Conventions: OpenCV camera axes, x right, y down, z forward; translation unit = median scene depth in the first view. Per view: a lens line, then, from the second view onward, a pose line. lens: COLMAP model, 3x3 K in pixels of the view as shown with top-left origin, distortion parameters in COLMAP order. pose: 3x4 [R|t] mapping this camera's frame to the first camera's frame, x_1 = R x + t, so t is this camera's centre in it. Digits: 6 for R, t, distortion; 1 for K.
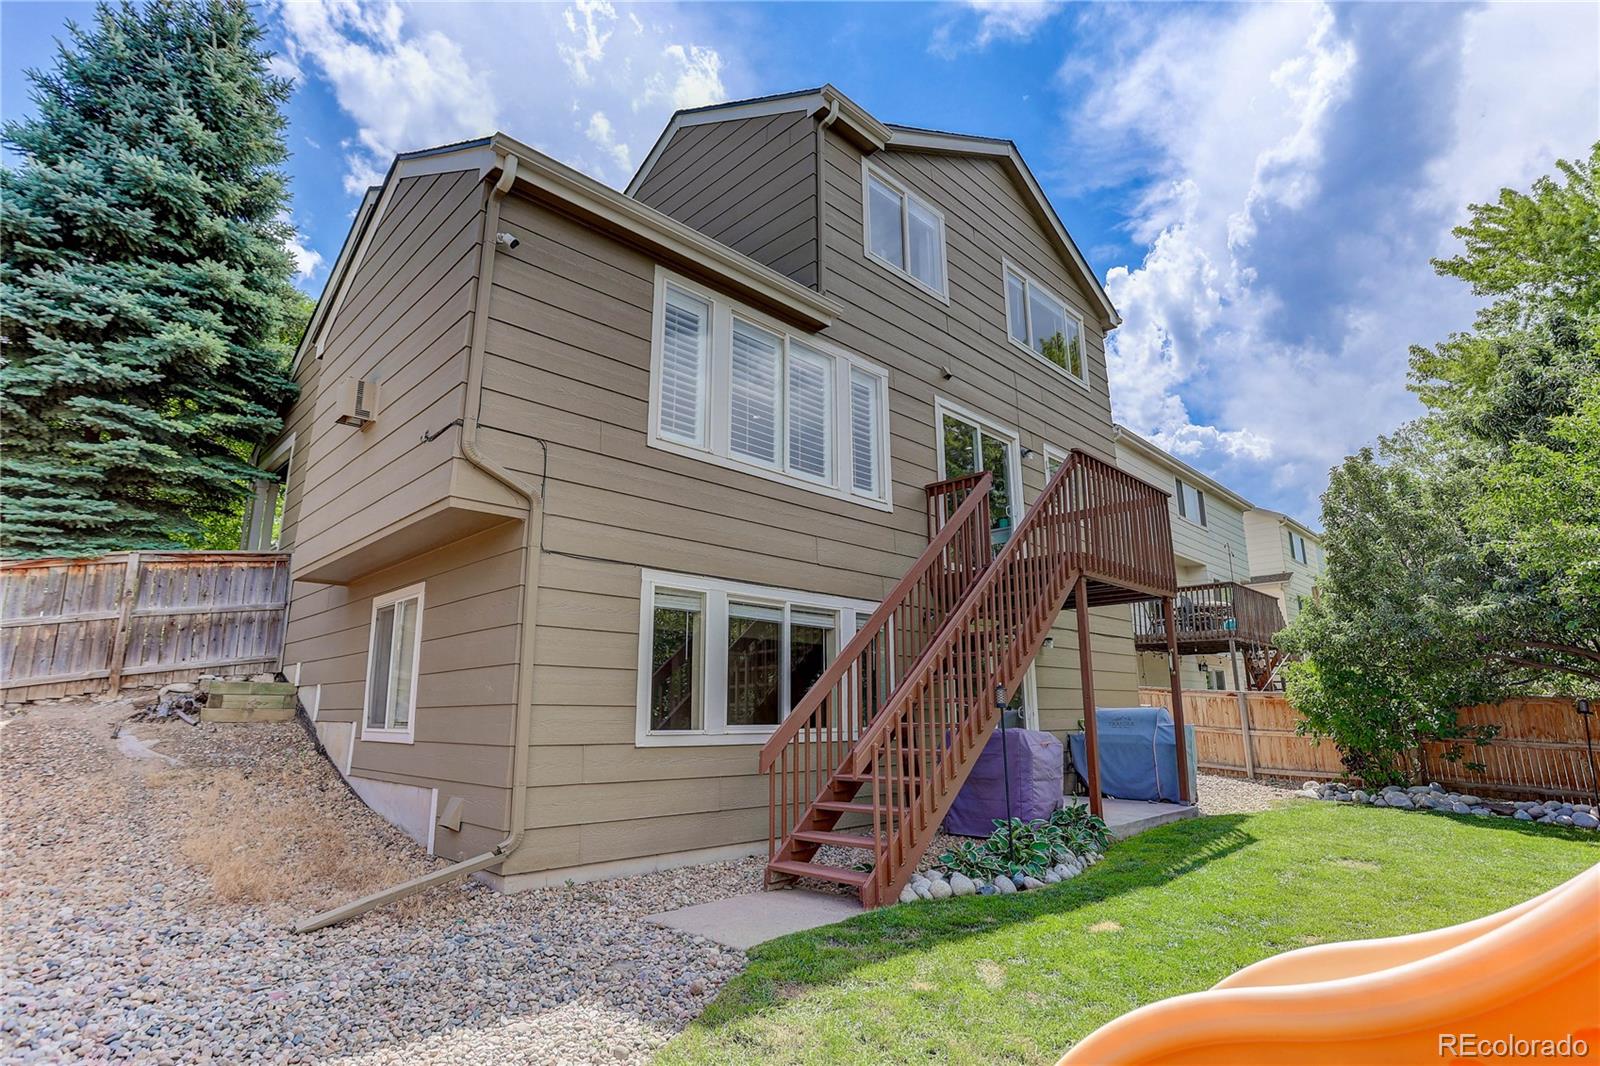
lens RADIAL K [[782.0, 0, 801.7], [0, 782.0, 509.0], [0, 0, 1]] dist [-0.002036, -0.000172]
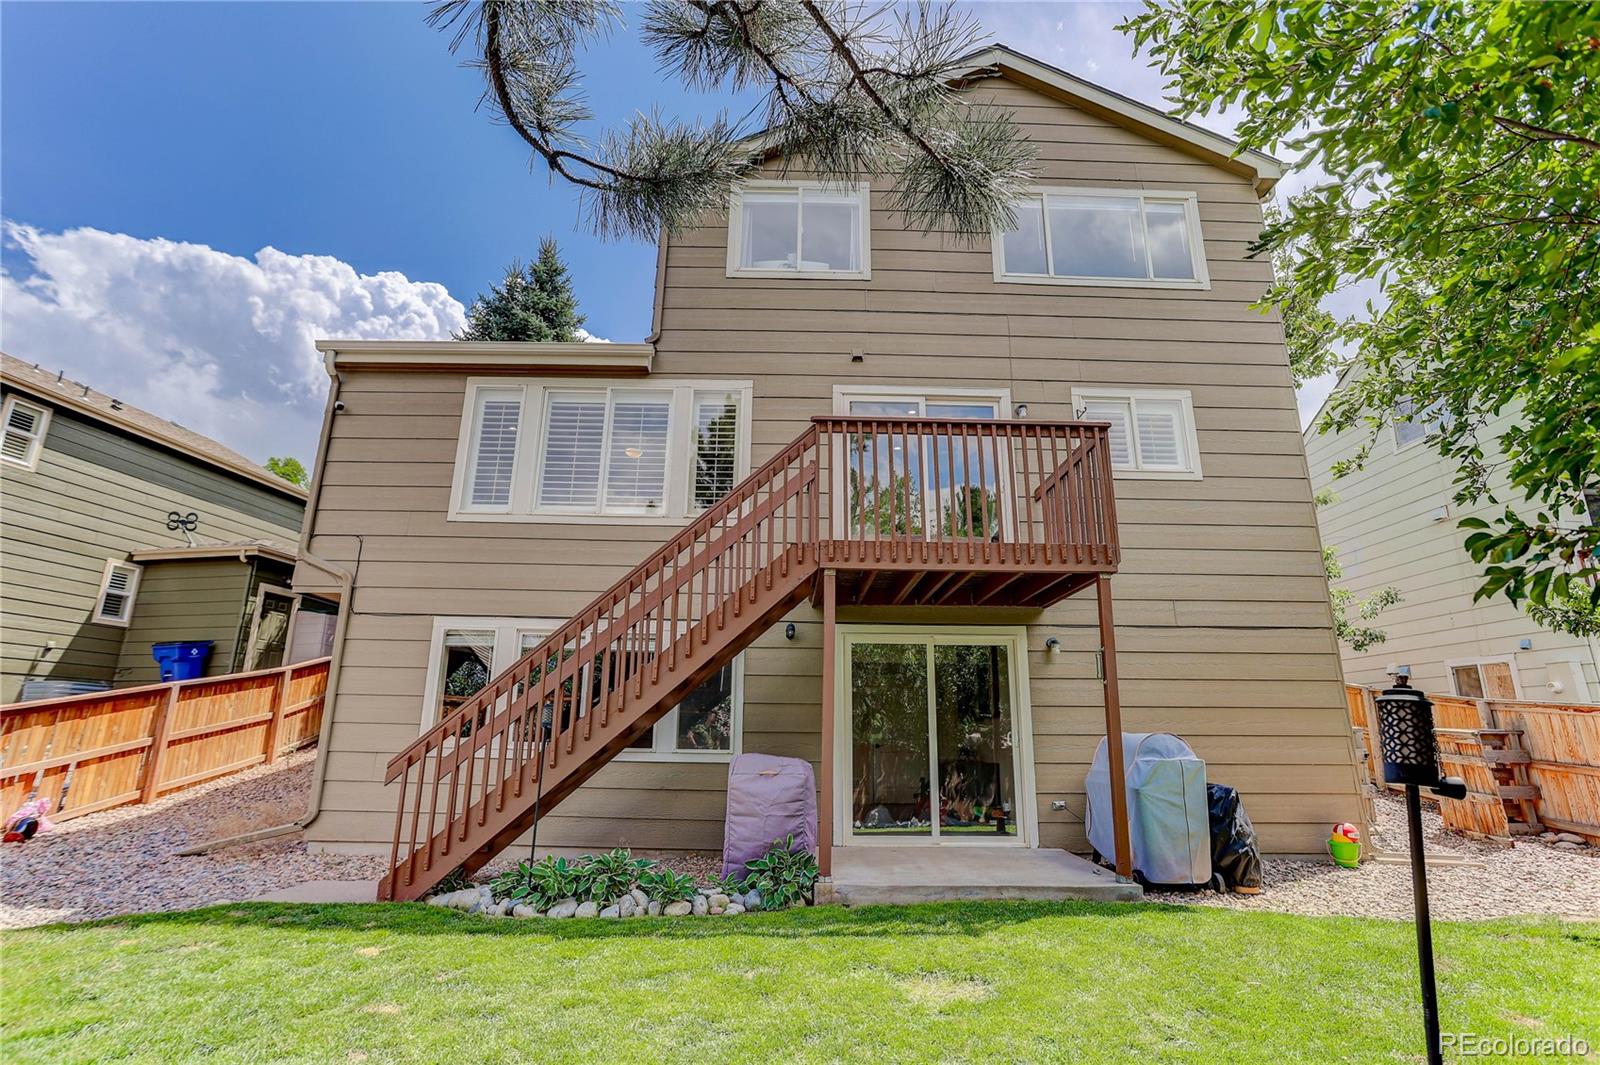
lens RADIAL K [[782.0, 0, 801.7], [0, 782.0, 508.5], [0, 0, 1]] dist [-0.002036, -0.000172]
pose [[0.717465, -0.182074, -0.672379, 0.657496], [0.156373, 0.982699, -0.099247, 0.071125], [0.678817, -0.033935, 0.733523, 0.275269]]
